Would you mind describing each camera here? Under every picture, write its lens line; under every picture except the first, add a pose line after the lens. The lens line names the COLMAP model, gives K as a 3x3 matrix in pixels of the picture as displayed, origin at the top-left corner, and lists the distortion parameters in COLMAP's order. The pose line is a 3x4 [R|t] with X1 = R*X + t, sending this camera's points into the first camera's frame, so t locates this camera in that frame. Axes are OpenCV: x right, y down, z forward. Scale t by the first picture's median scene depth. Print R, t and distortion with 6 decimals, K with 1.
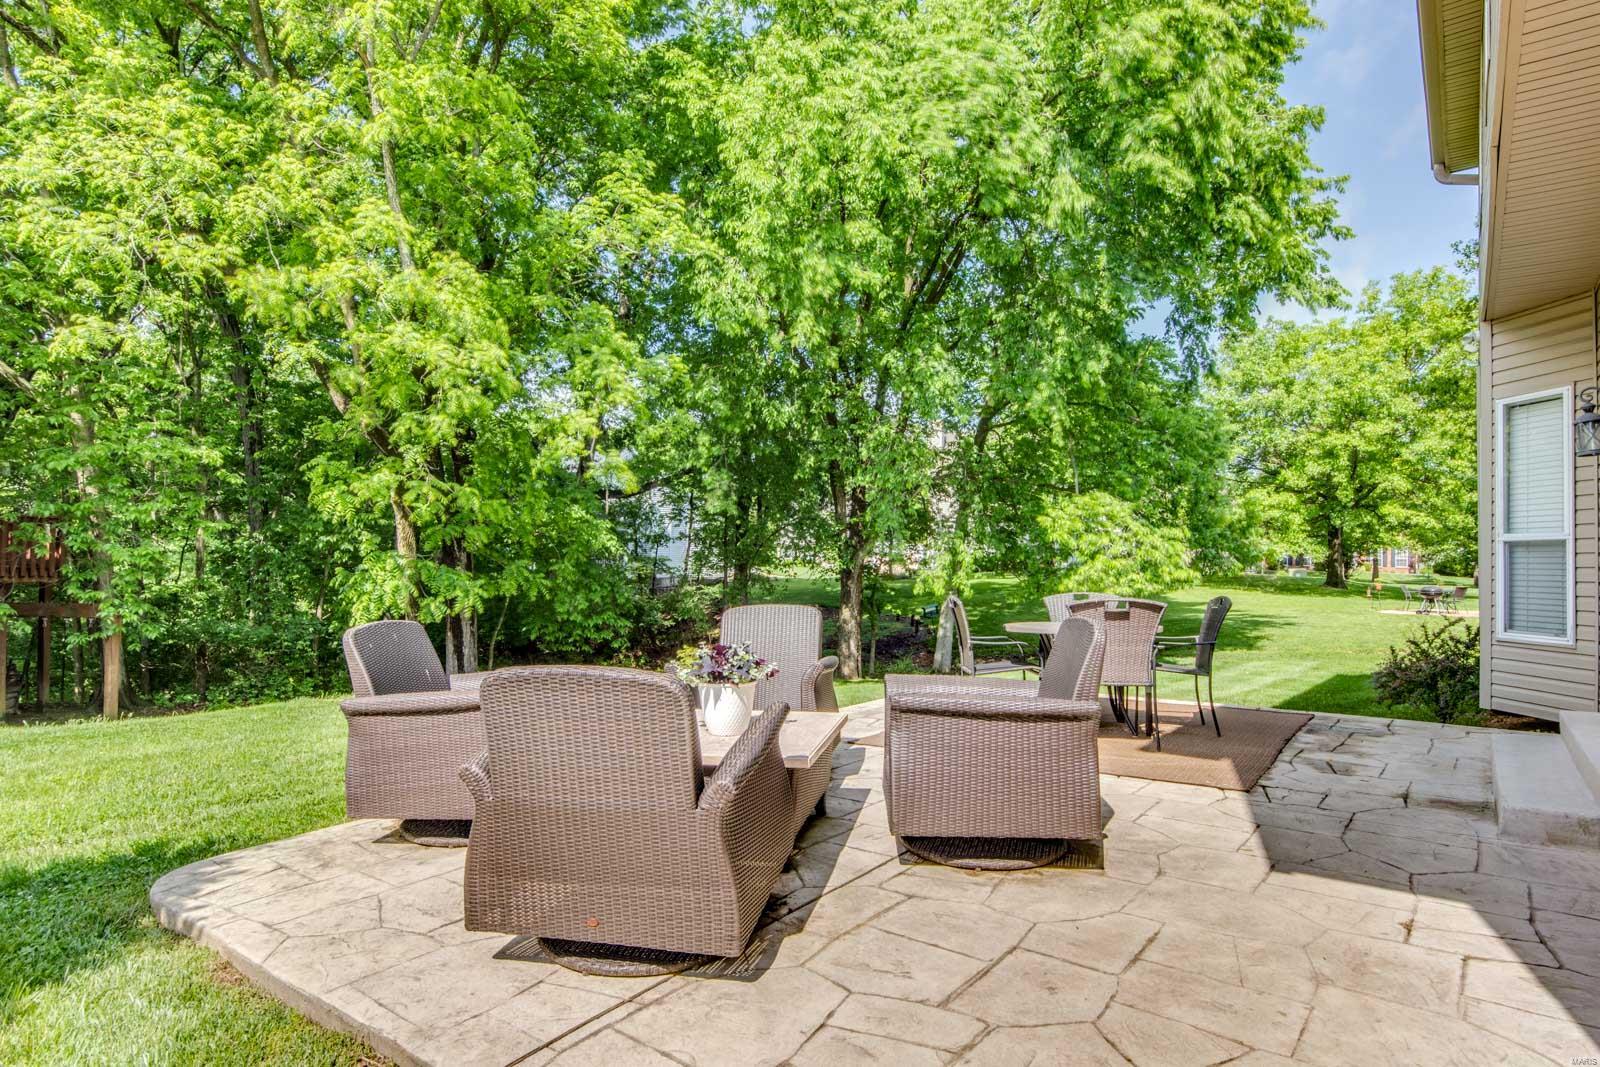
lens RADIAL K [[902.4, 0, 768.7], [0, 902.4, 558.4], [0, 0, 1]] dist [-0.001635, 0.000623]
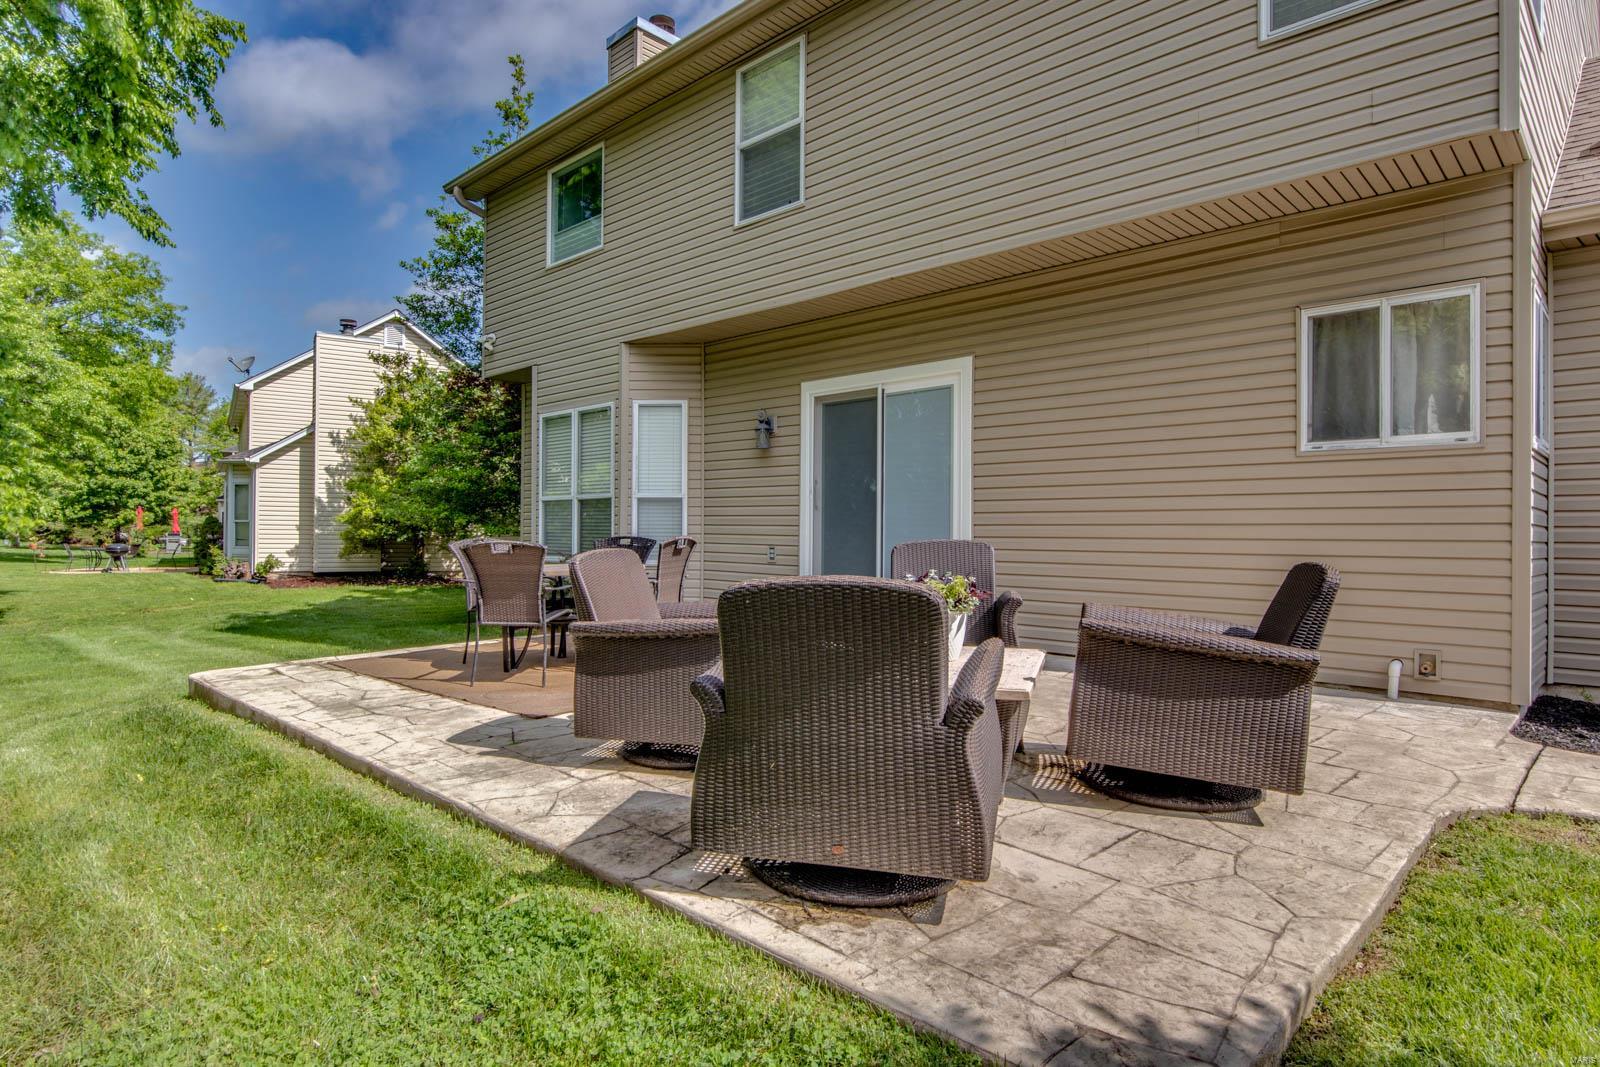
lens RADIAL K [[902.4, 0, 795.1], [0, 902.4, 526.7], [0, 0, 1]] dist [-0.001635, 0.000623]
pose [[0.109468, -0.001288, 0.993990, -0.656742], [-0.005888, 0.999981, 0.001945, 0.025298], [-0.993973, -0.006065, 0.109458, 0.634752]]
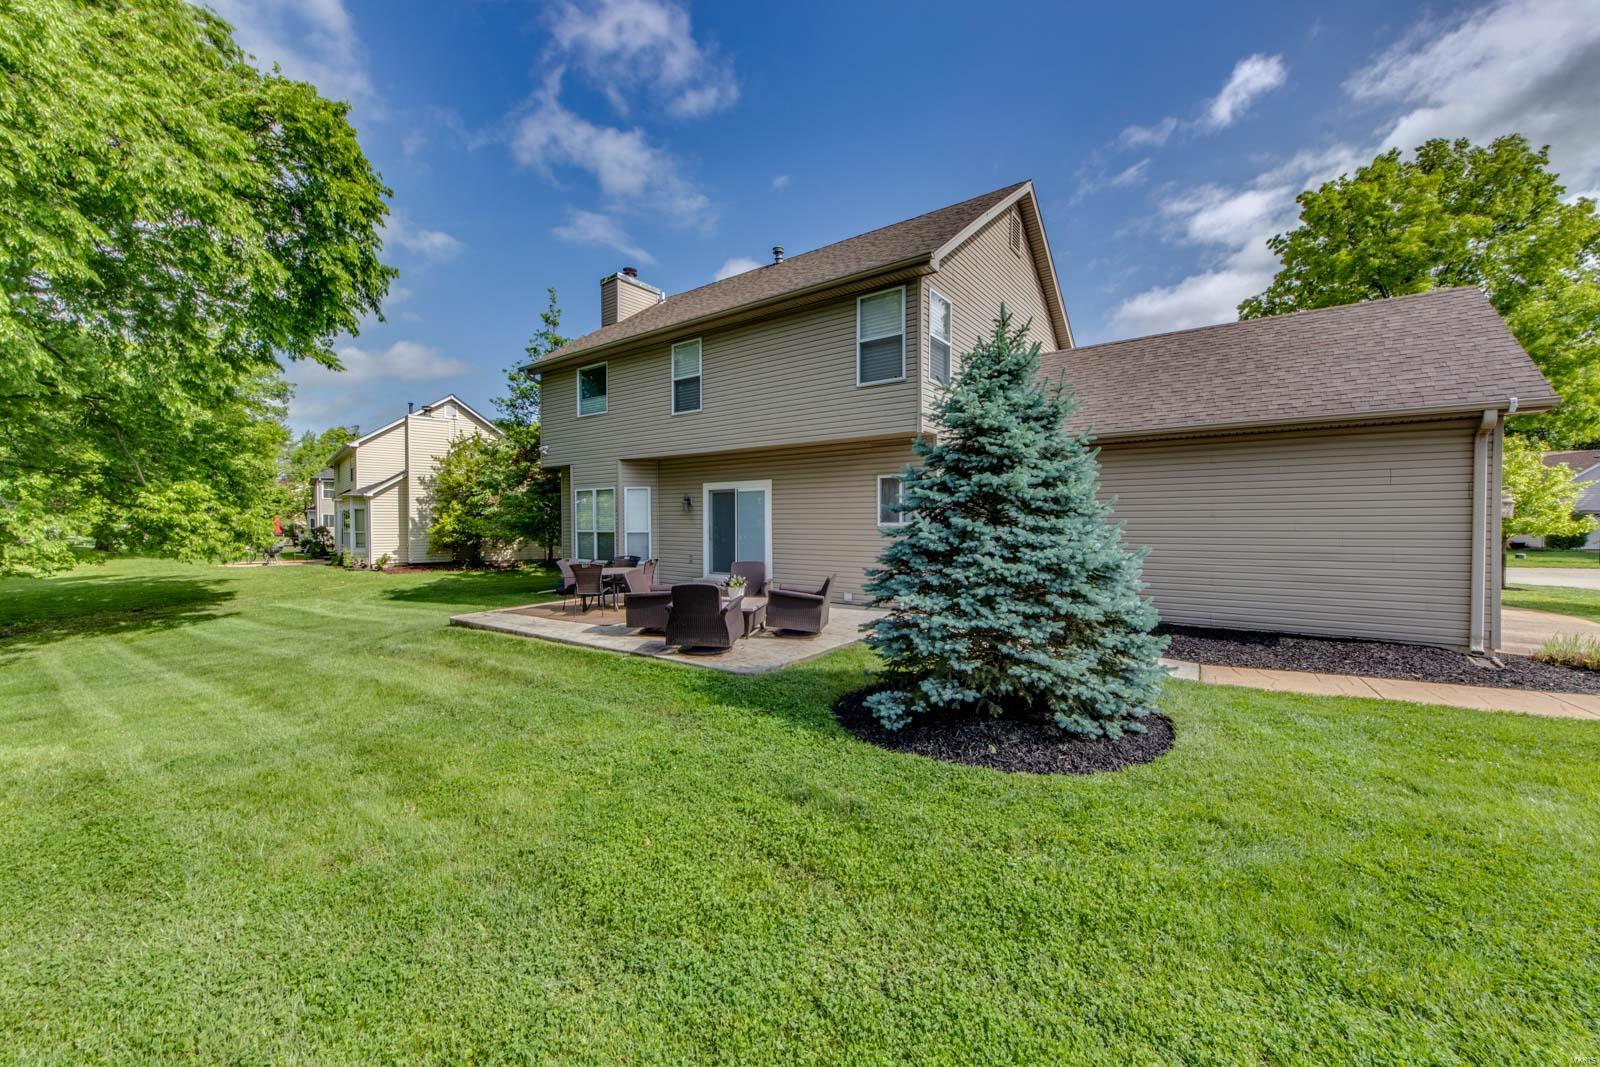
lens RADIAL K [[667.3, 0, 776.5], [0, 667.3, 529.0], [0, 0, 1]] dist [-0.011241, -0.000097]
pose [[0.019017, -0.022097, 0.999575, -1.601013], [0.005071, 0.999745, 0.022005, -0.087451], [-0.999806, 0.004651, 0.019124, 0.475782]]
